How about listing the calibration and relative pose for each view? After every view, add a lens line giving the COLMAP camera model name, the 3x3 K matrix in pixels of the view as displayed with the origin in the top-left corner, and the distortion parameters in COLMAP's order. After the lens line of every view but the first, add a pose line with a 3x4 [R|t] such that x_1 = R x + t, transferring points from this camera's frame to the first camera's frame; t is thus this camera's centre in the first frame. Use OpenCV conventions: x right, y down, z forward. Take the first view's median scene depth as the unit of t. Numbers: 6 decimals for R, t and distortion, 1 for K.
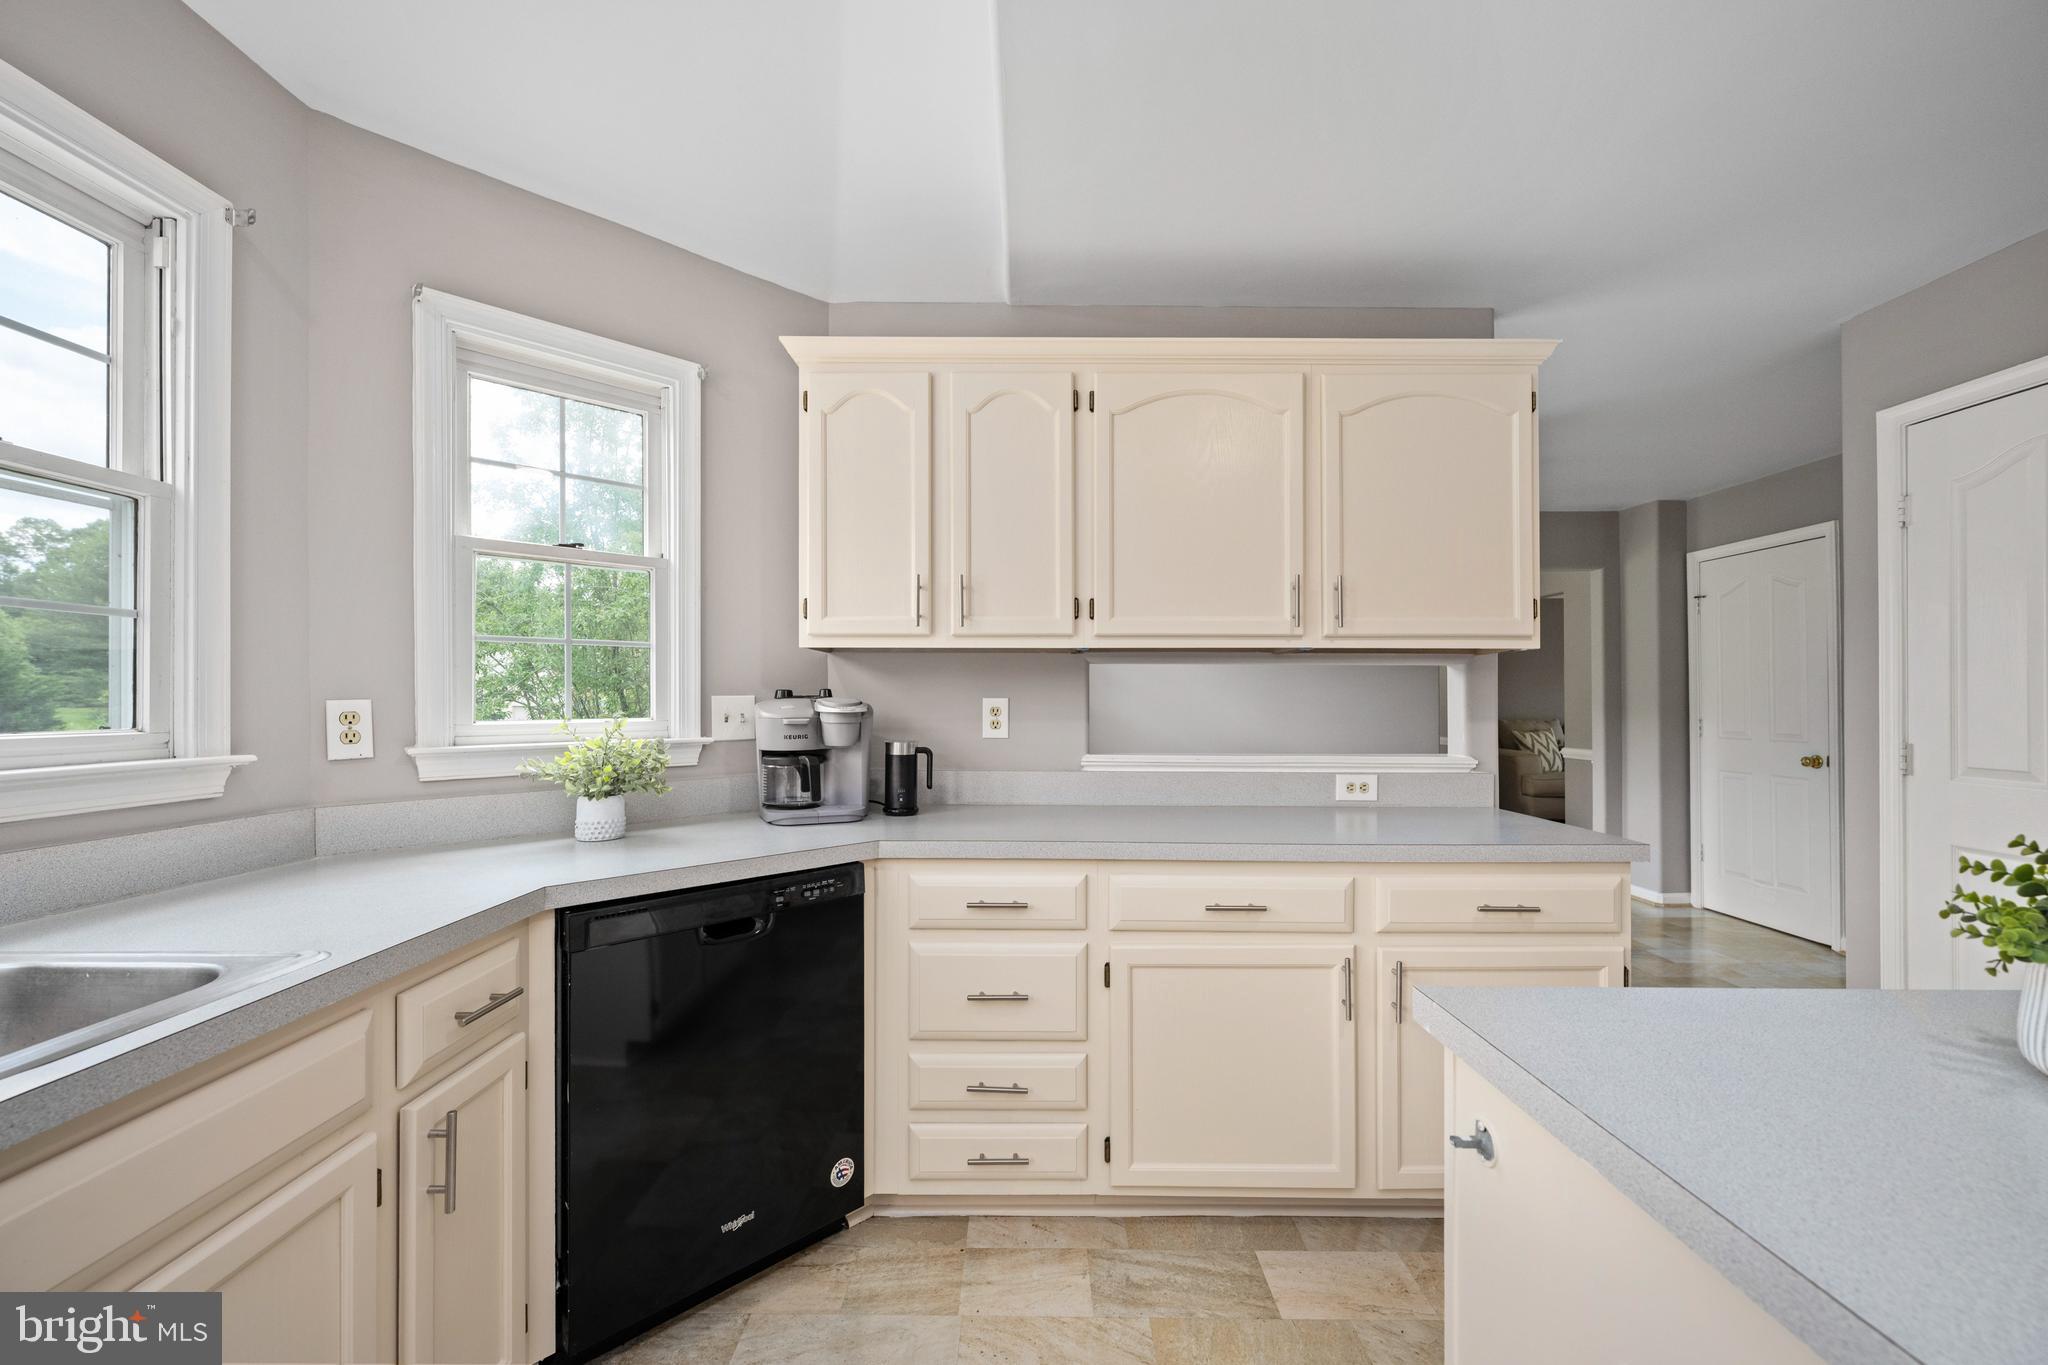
lens RADIAL K [[811.9, 0, 1025.8], [0, 811.9, 693.0], [0, 0, 1]] dist [0.000766, -0.000199]
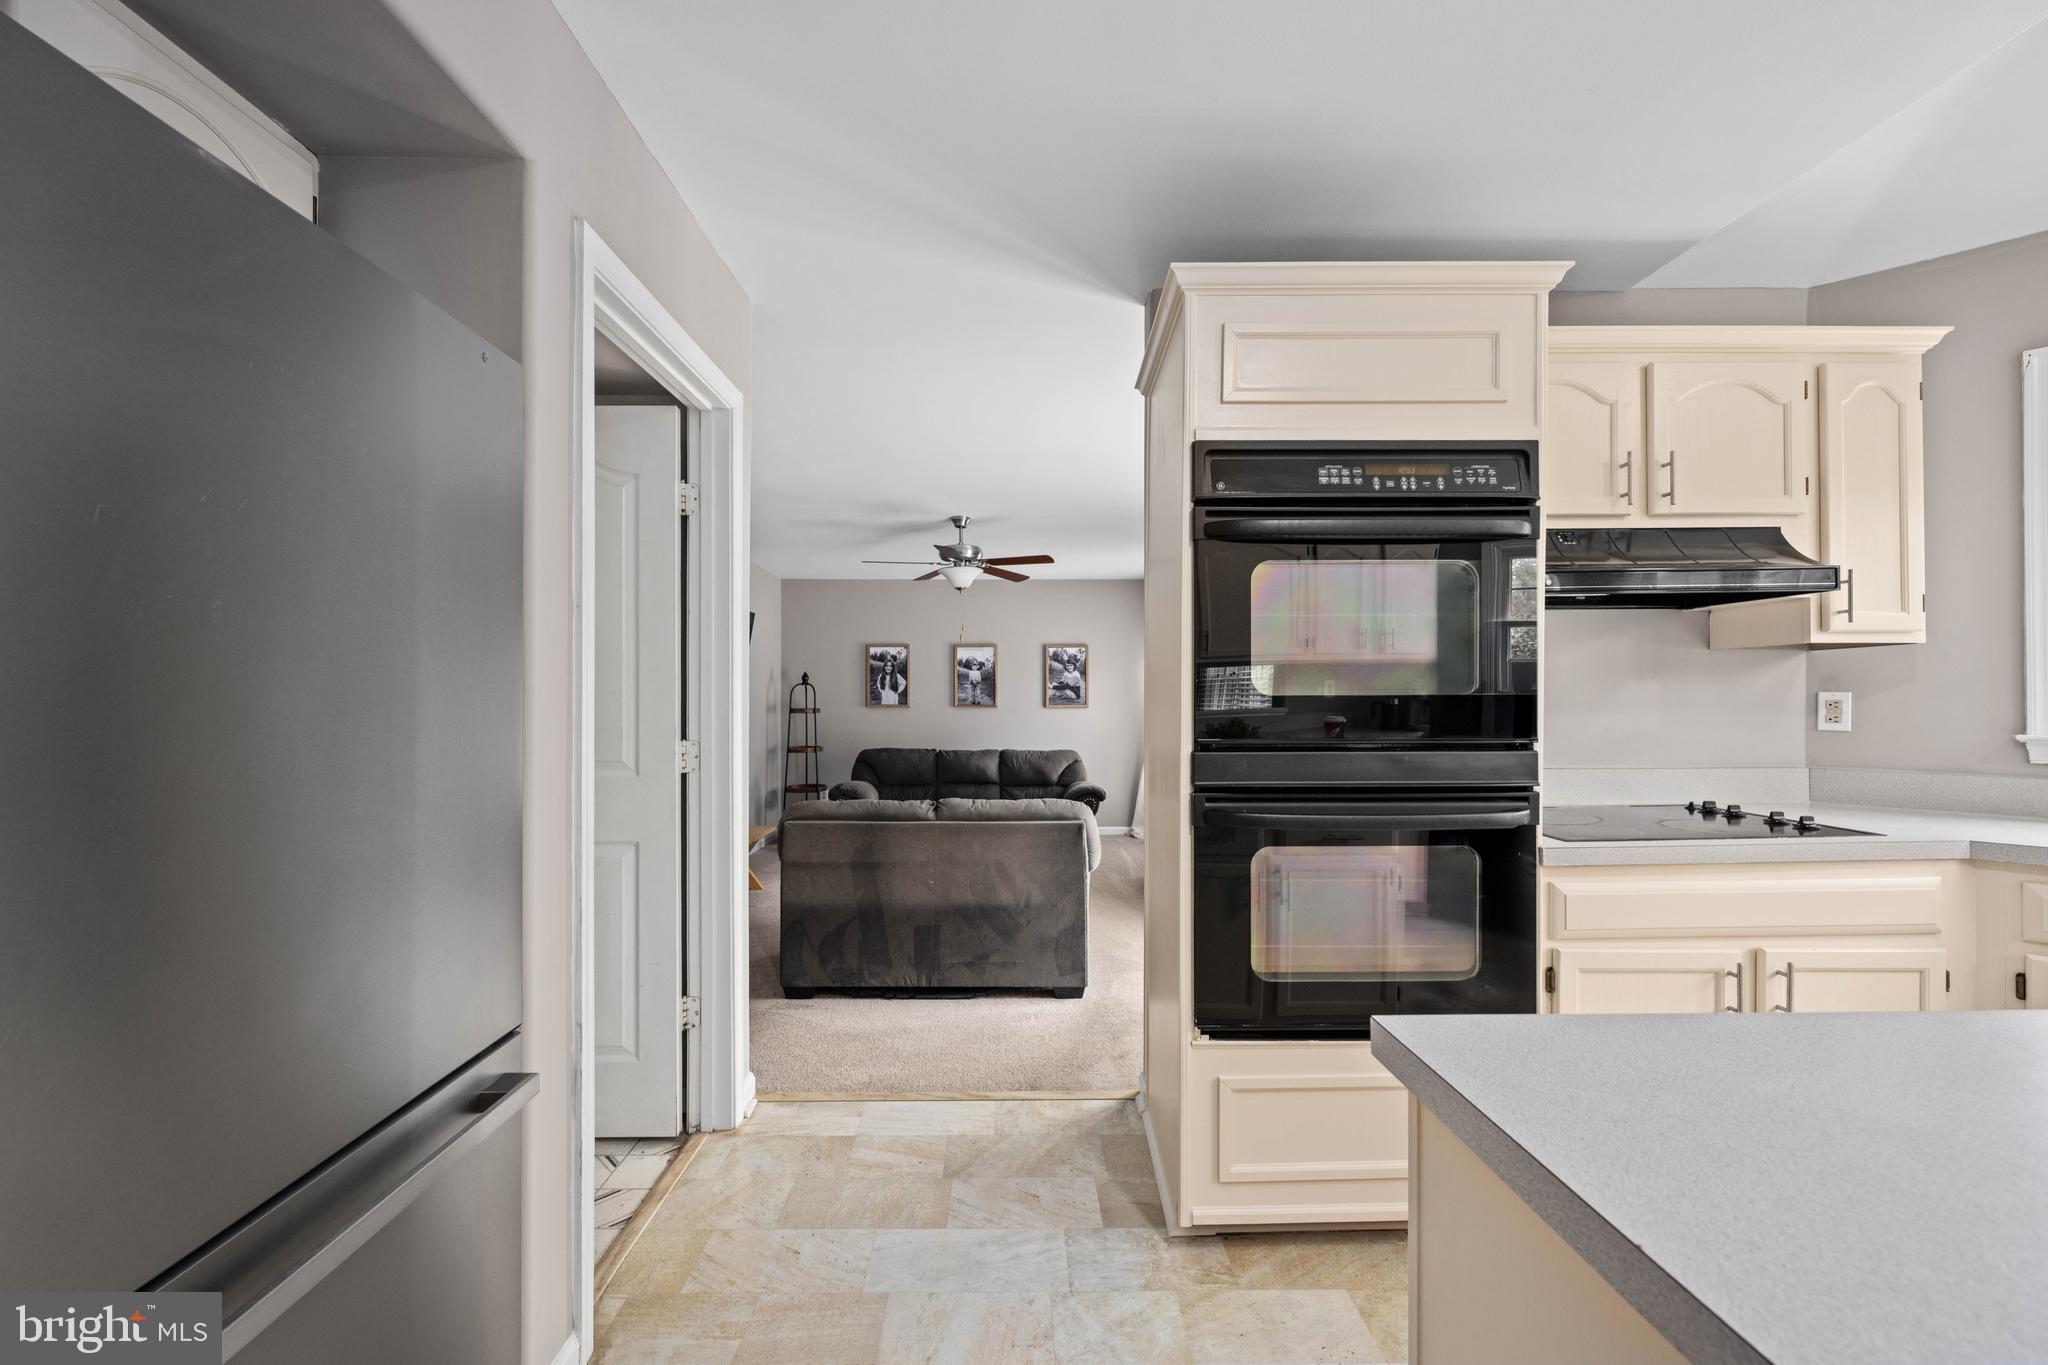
lens RADIAL K [[811.9, 0, 1025.8], [0, 811.9, 693.0], [0, 0, 1]] dist [0.000766, -0.000199]
pose [[-0.999769, -0.005856, -0.020691, 0.791498], [-0.005622, 0.999920, -0.011330, 0.025194], [0.020756, -0.011211, -0.999722, 2.180940]]
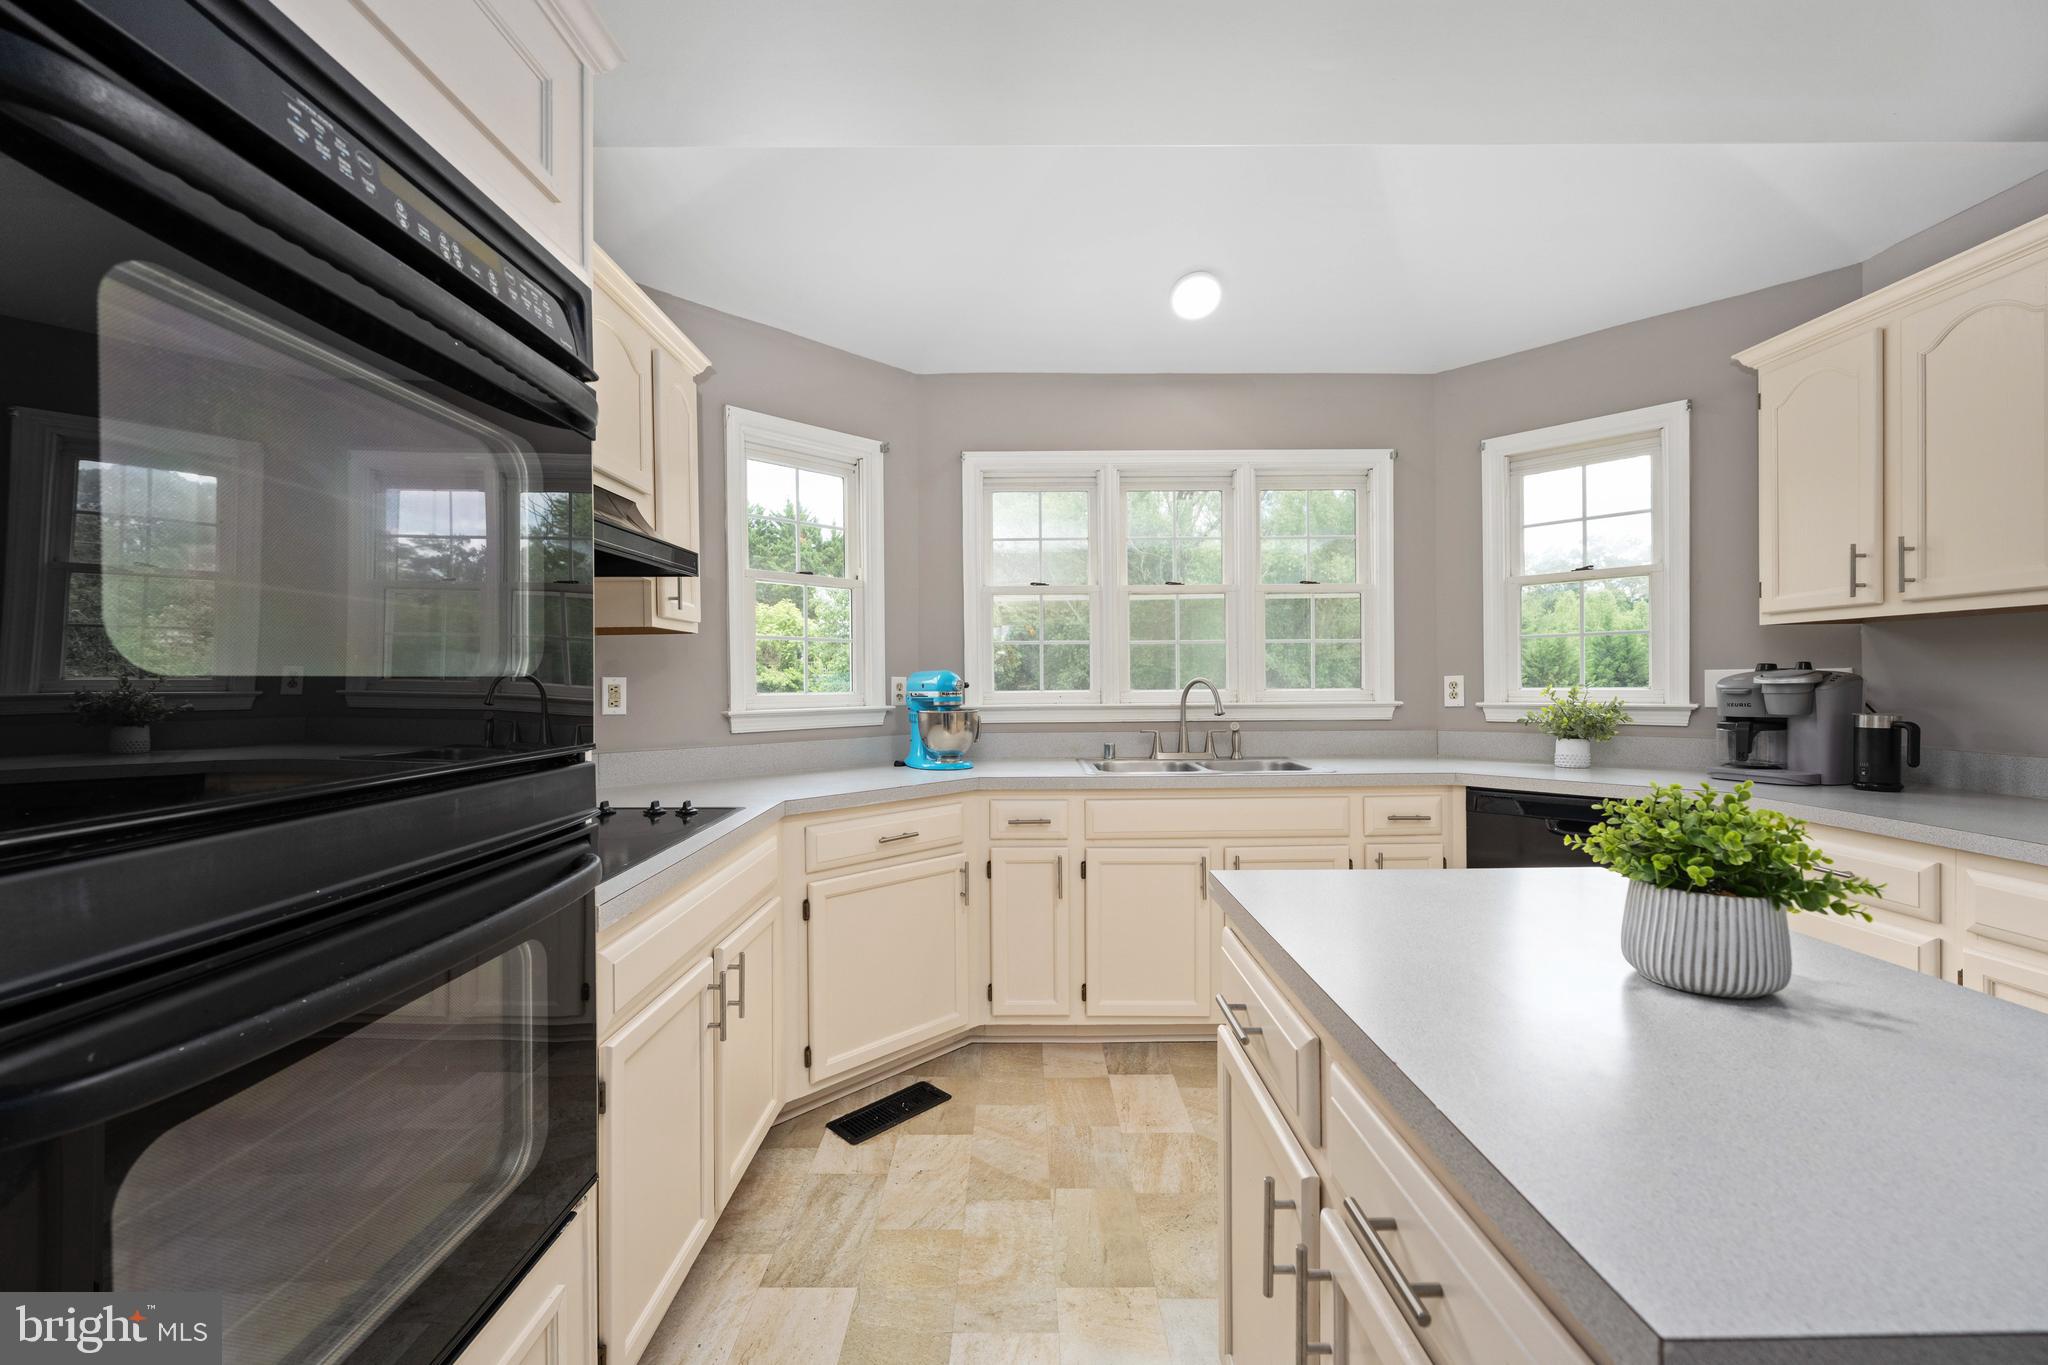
lens RADIAL K [[811.9, 0, 1025.8], [0, 811.9, 693.0], [0, 0, 1]] dist [0.000766, -0.000199]
pose [[0.010753, 0.012826, -0.999860, 0.831690], [0.014193, 0.999815, 0.012978, 0.008248], [0.999841, -0.014330, 0.010569, -0.017087]]
